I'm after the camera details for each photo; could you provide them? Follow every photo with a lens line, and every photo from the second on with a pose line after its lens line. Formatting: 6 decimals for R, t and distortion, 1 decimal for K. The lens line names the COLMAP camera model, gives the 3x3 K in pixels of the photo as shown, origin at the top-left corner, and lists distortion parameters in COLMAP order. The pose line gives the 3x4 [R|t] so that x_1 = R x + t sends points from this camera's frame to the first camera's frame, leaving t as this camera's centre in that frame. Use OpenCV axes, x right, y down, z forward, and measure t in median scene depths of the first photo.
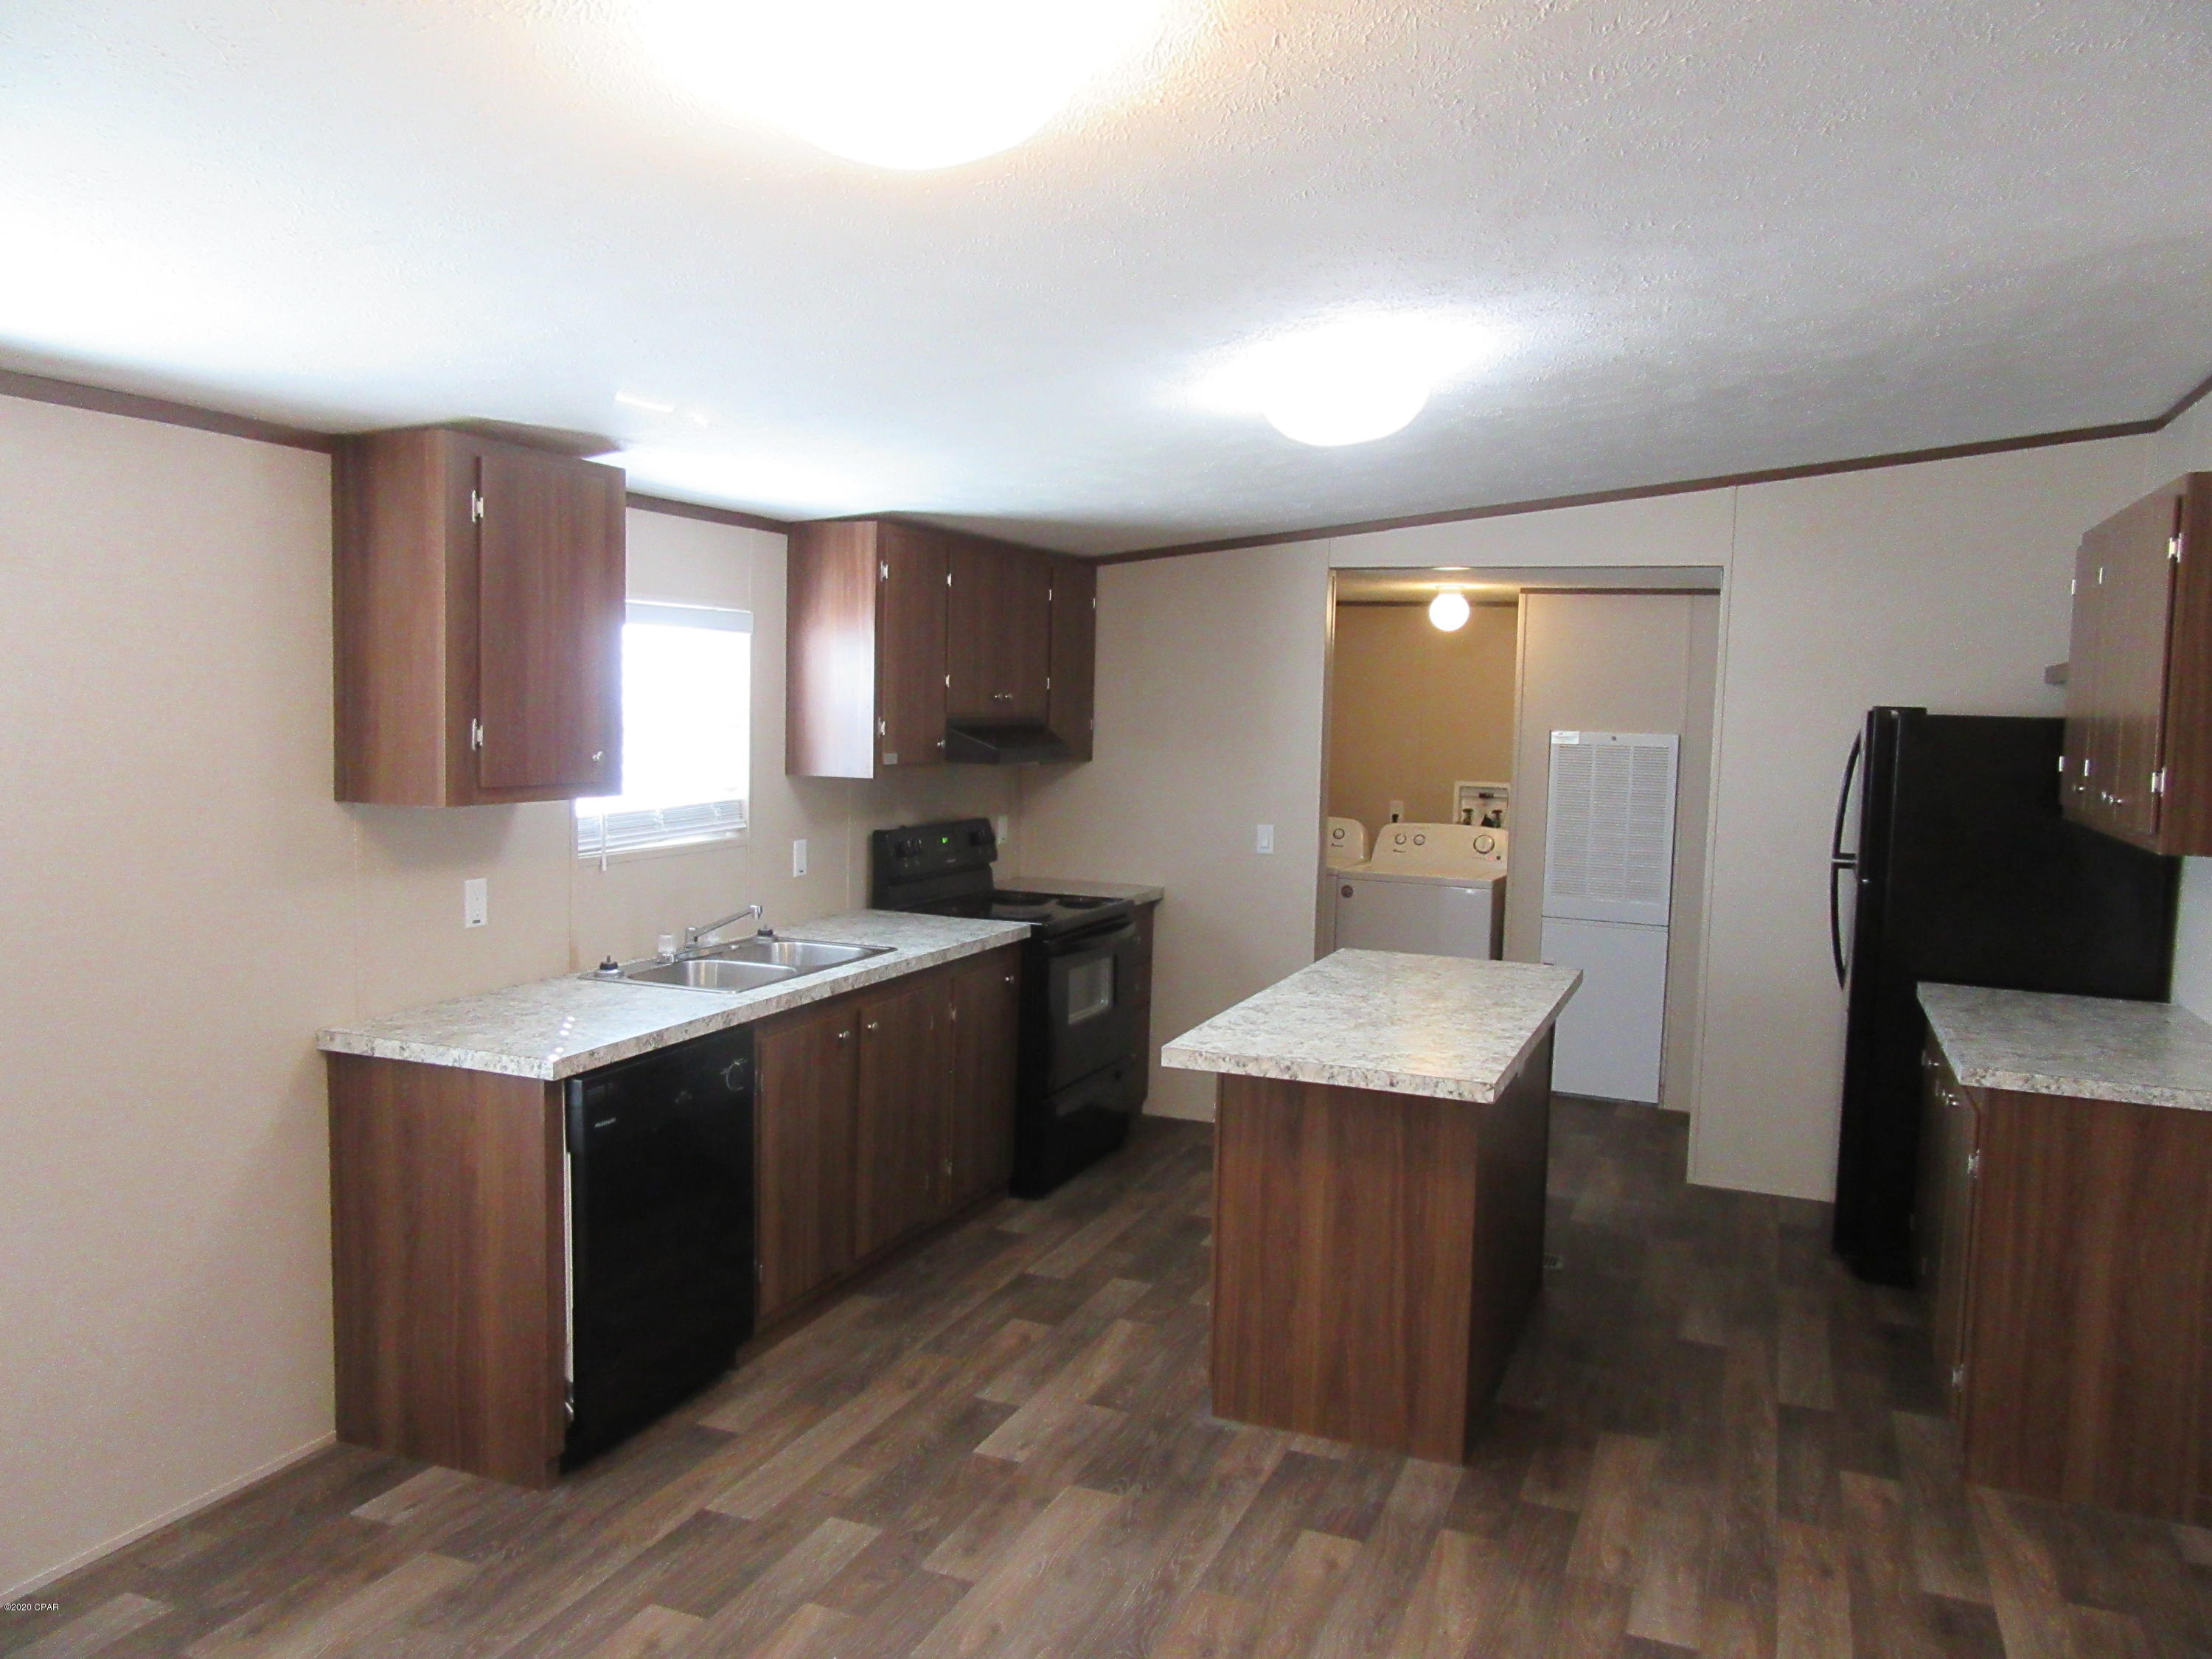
lens RADIAL K [[1655.6, 0, 1112.6], [0, 1655.6, 851.3], [0, 0, 1]] dist [-0.009754, 0.010675]
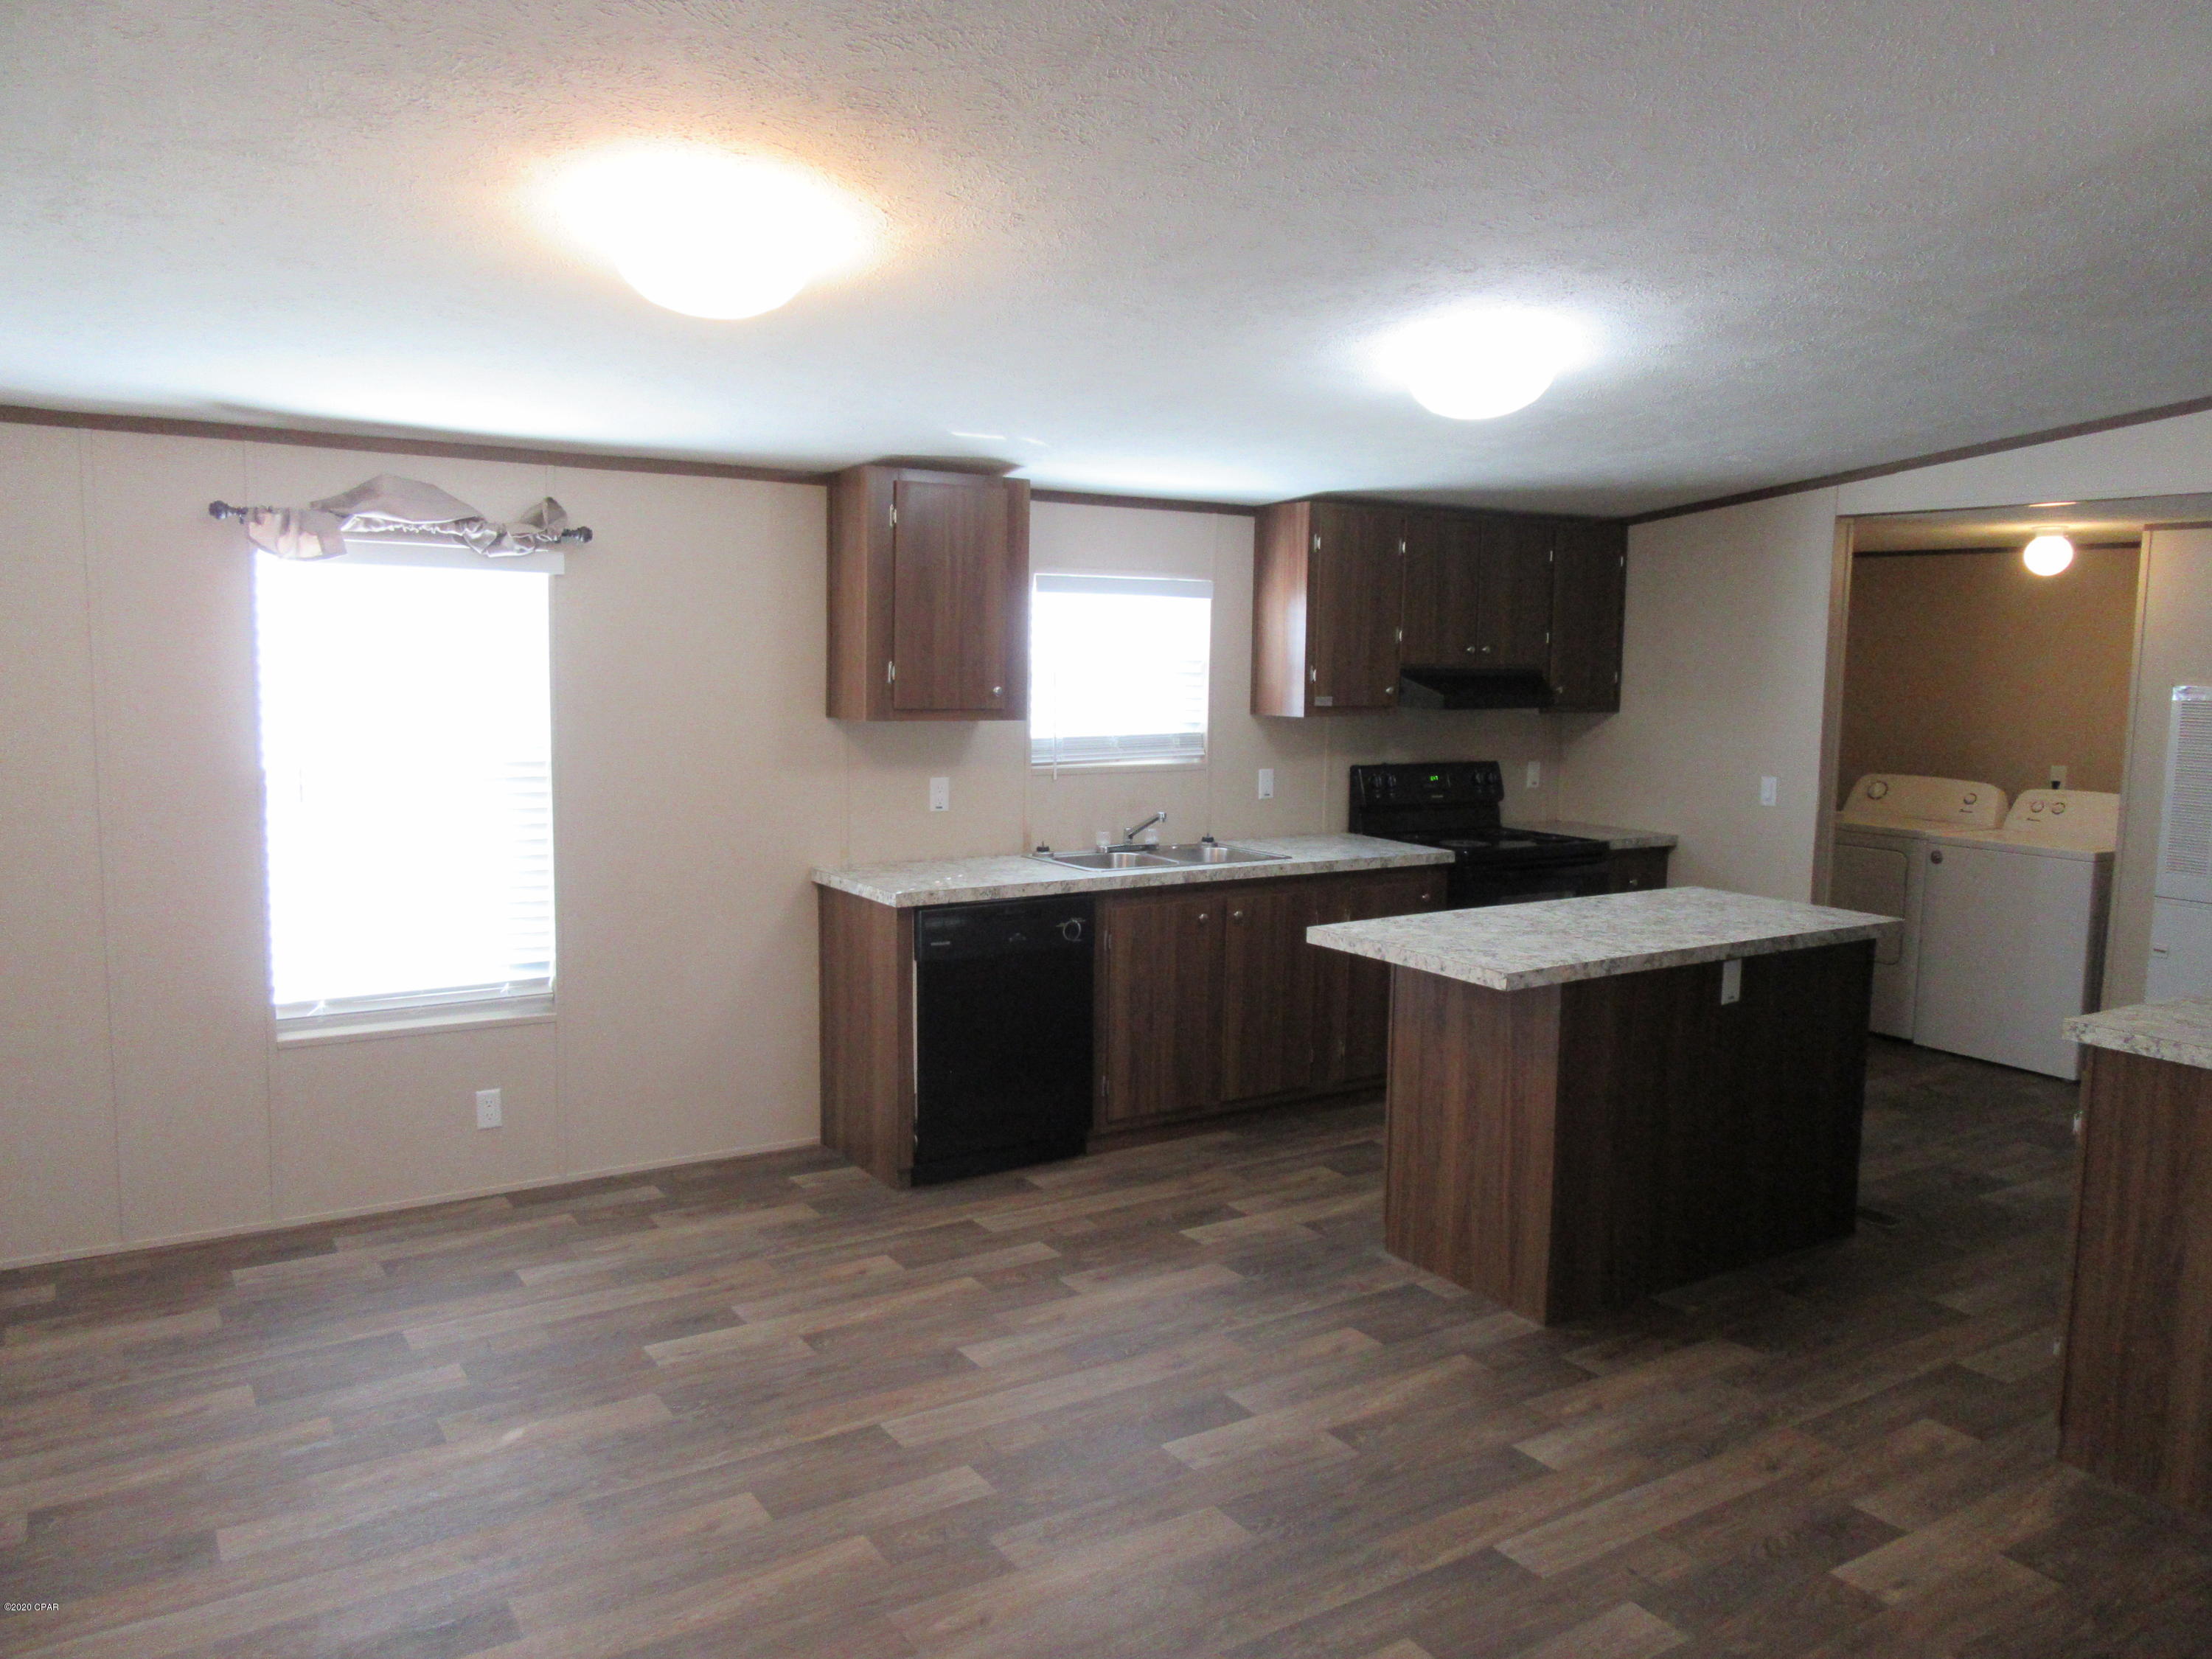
lens RADIAL K [[1655.6, 0, 1091.5], [0, 1655.6, 862.2], [0, 0, 1]] dist [-0.009754, 0.010675]
pose [[0.816538, 0.063031, -0.573841, 0.541326], [-0.050121, 0.998008, 0.038303, 0.028267], [0.575112, -0.002515, 0.818071, -0.086867]]
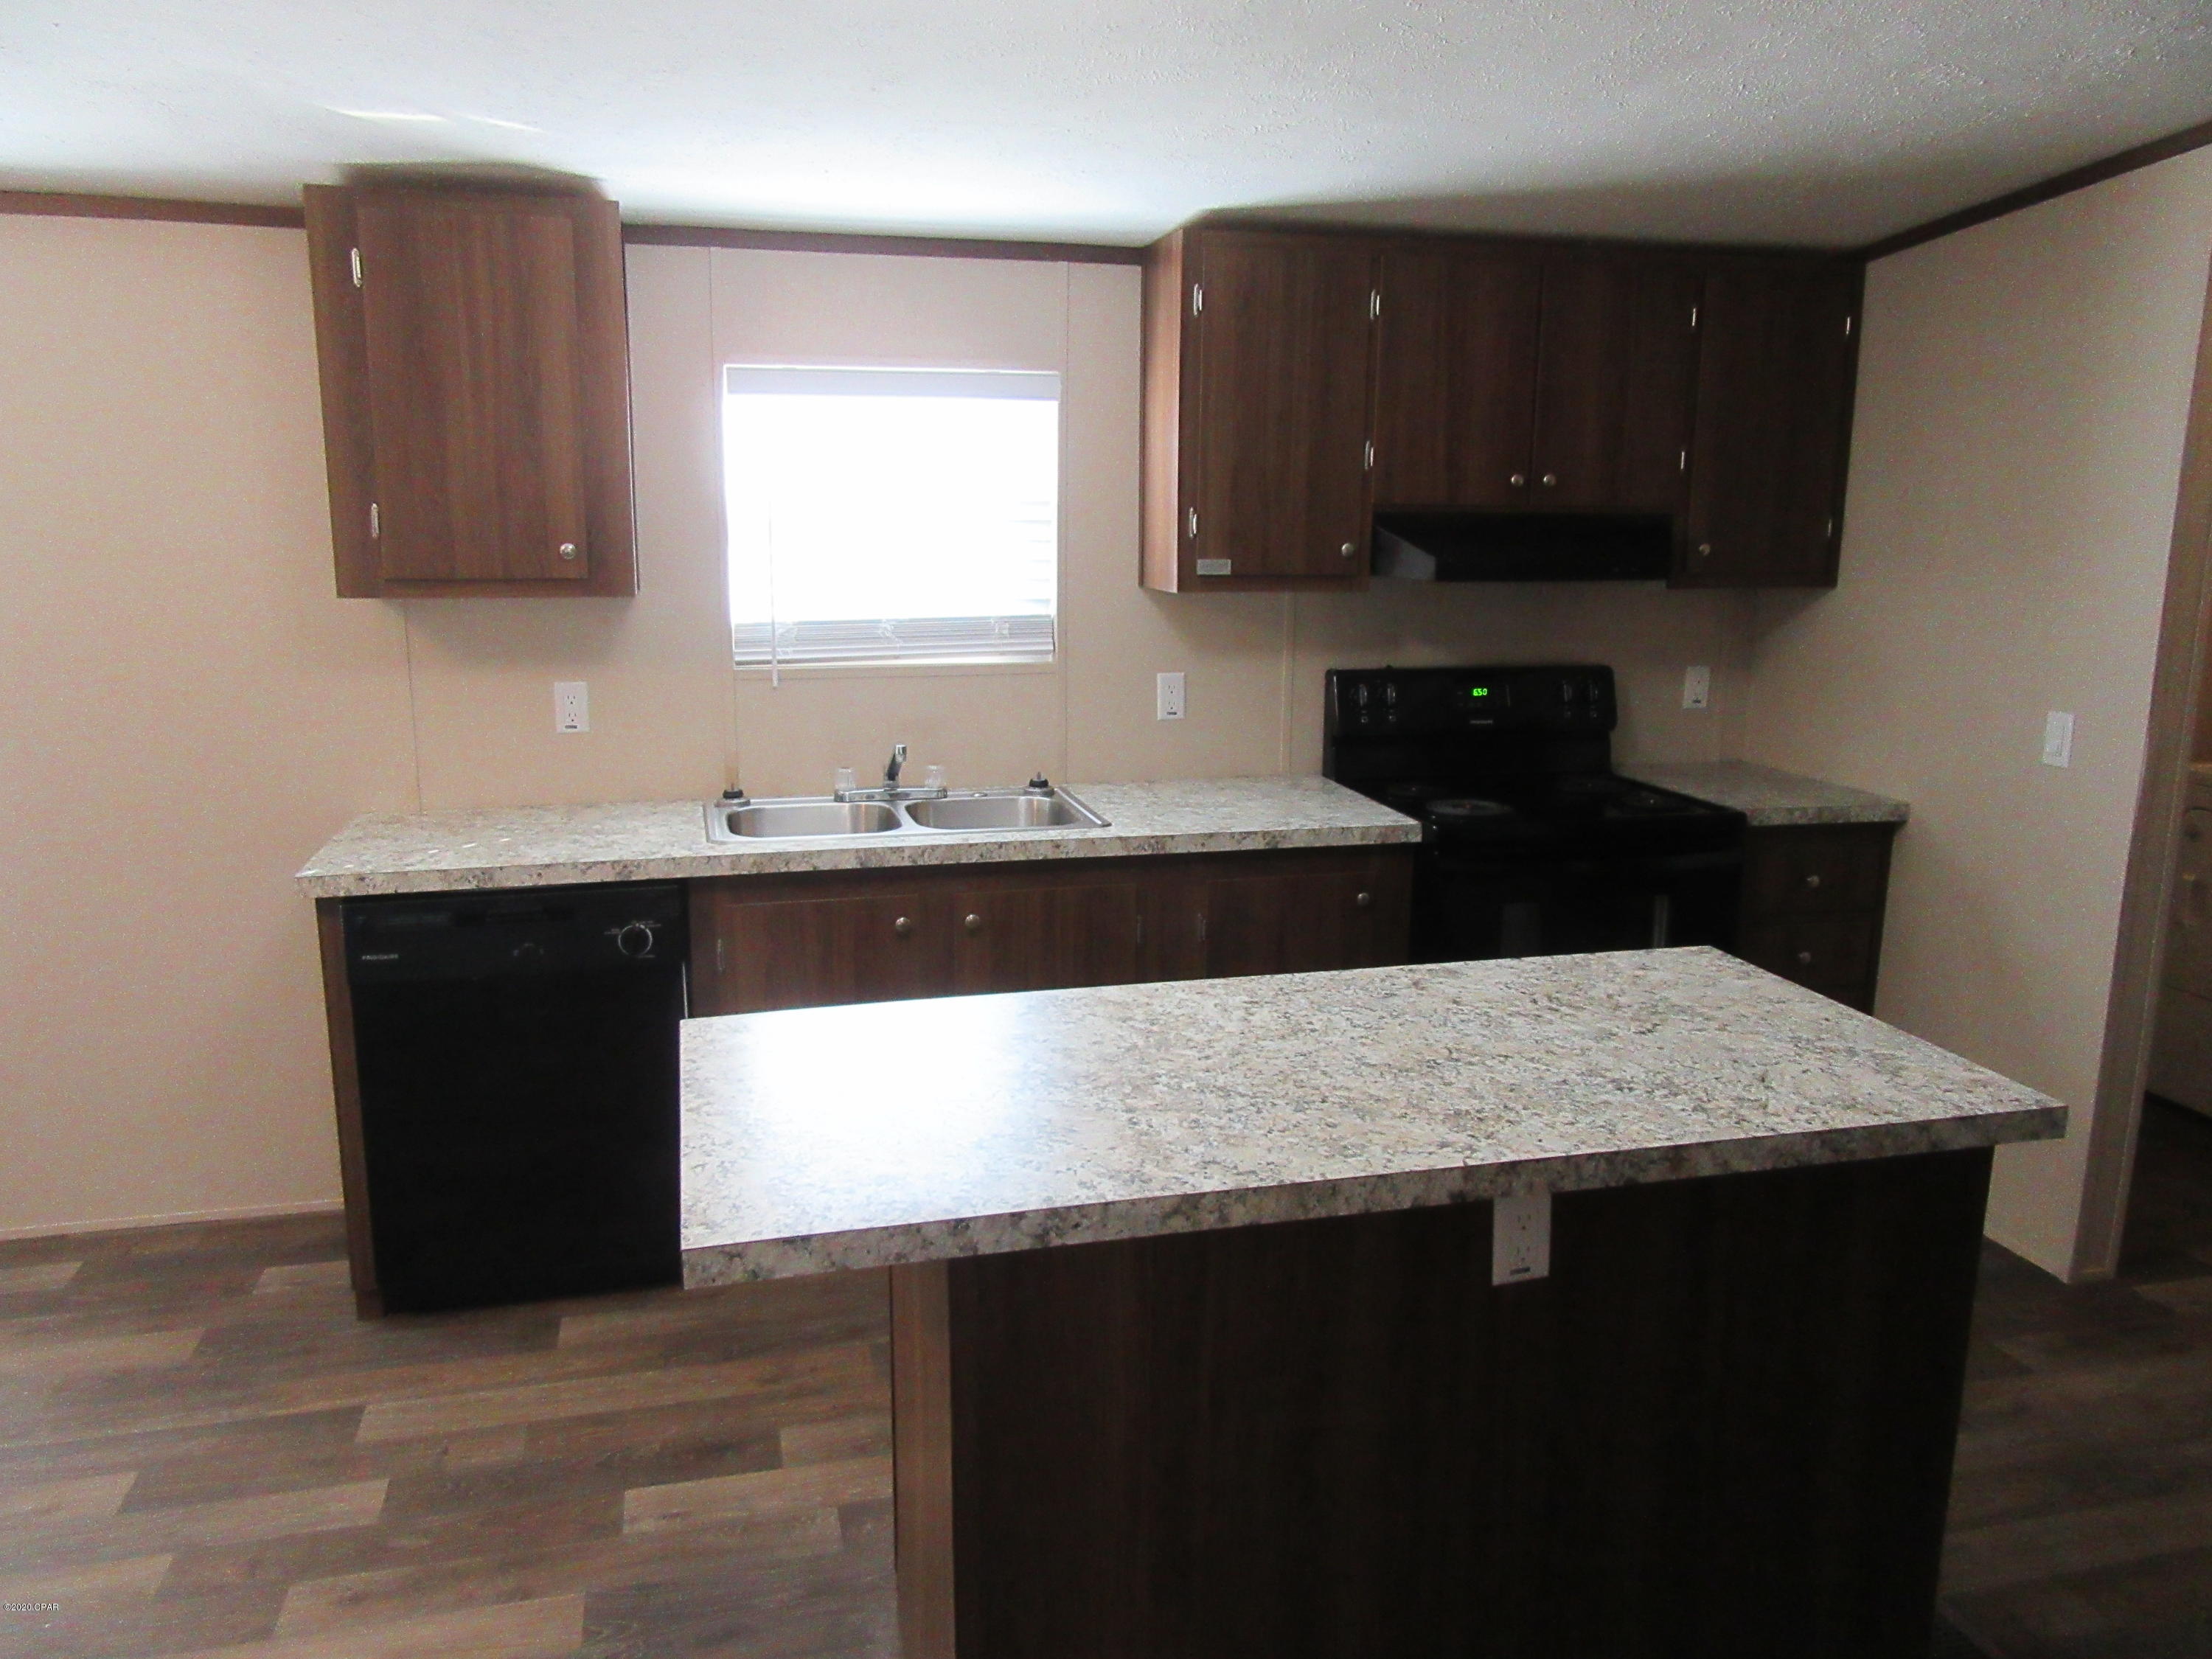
lens RADIAL K [[1655.6, 0, 1106.5], [0, 1655.6, 841.6], [0, 0, 1]] dist [-0.009754, 0.010675]
pose [[0.594908, 0.148657, -0.789928, 0.551744], [-0.069977, 0.988596, 0.133344, -0.039653], [0.800742, -0.024050, 0.598526, 0.682535]]
